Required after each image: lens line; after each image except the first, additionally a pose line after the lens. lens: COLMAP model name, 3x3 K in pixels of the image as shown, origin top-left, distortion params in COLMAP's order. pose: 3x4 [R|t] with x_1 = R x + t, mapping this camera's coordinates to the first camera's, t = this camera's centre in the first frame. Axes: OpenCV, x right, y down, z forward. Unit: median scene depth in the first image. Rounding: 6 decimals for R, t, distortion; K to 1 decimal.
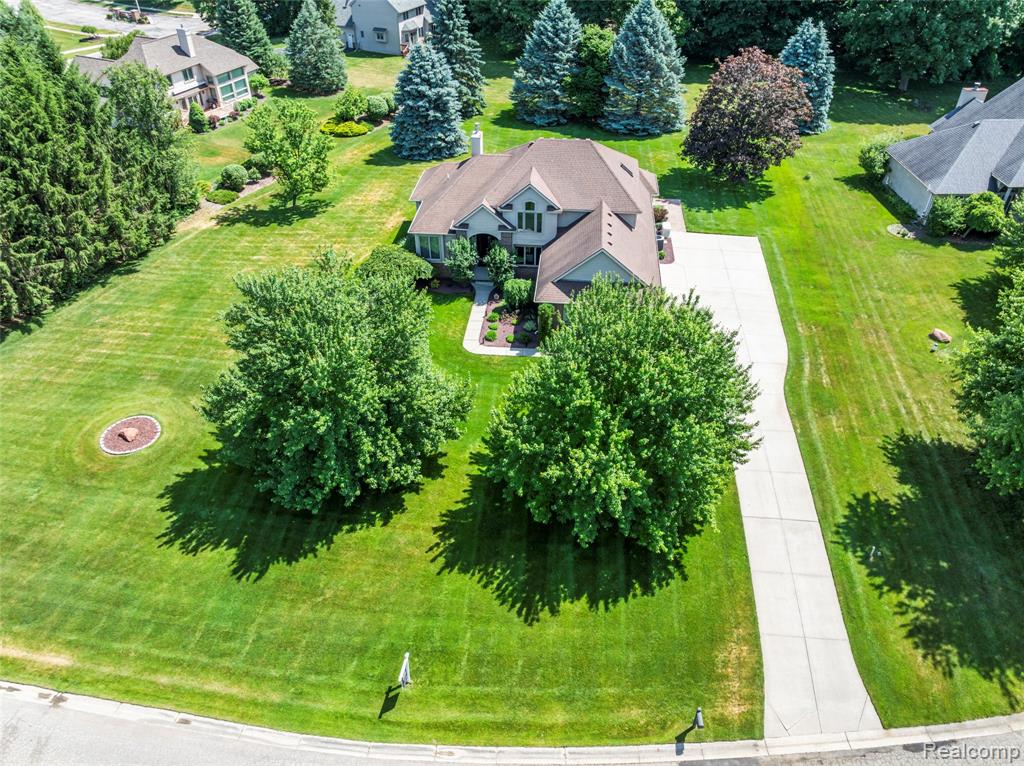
lens RADIAL K [[720.2, 0, 512.0], [0, 720.2, 383.0], [0, 0, 1]] dist [-0.023632, -0.000062]
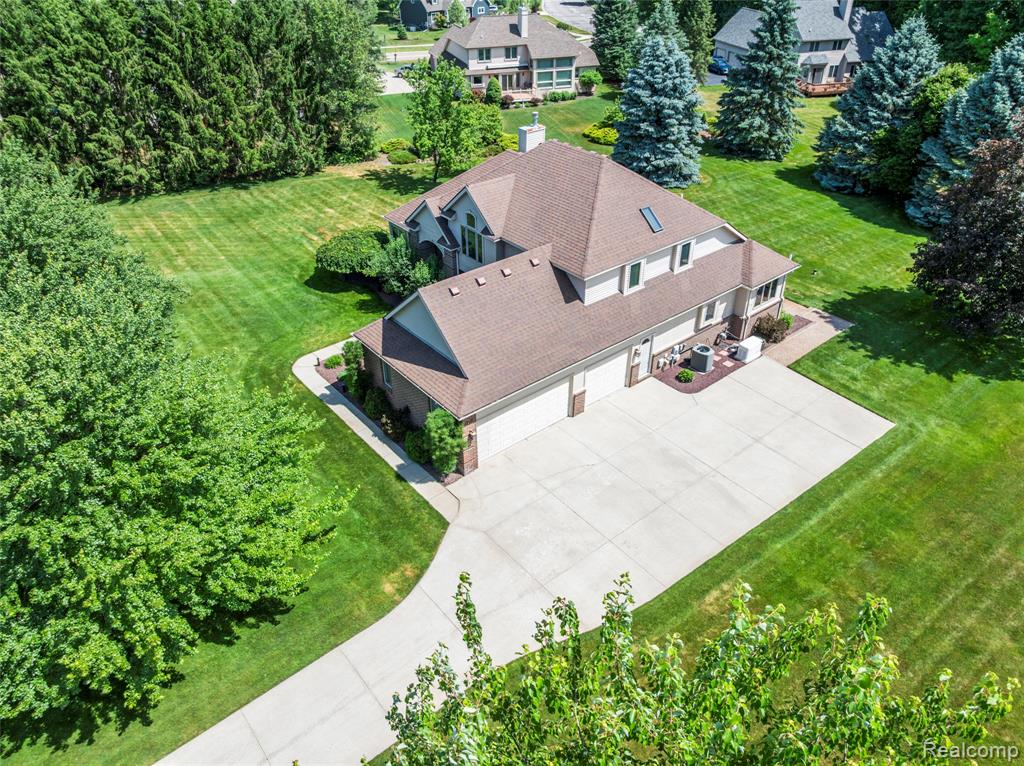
lens RADIAL K [[720.2, 0, 512.0], [0, 720.2, 383.0], [0, 0, 1]] dist [-0.023632, -0.000062]
pose [[0.719794, 0.399579, -0.567656, 0.324130], [-0.436273, 0.896443, 0.077817, -0.112998], [0.539965, 0.191641, 0.819580, 0.309096]]
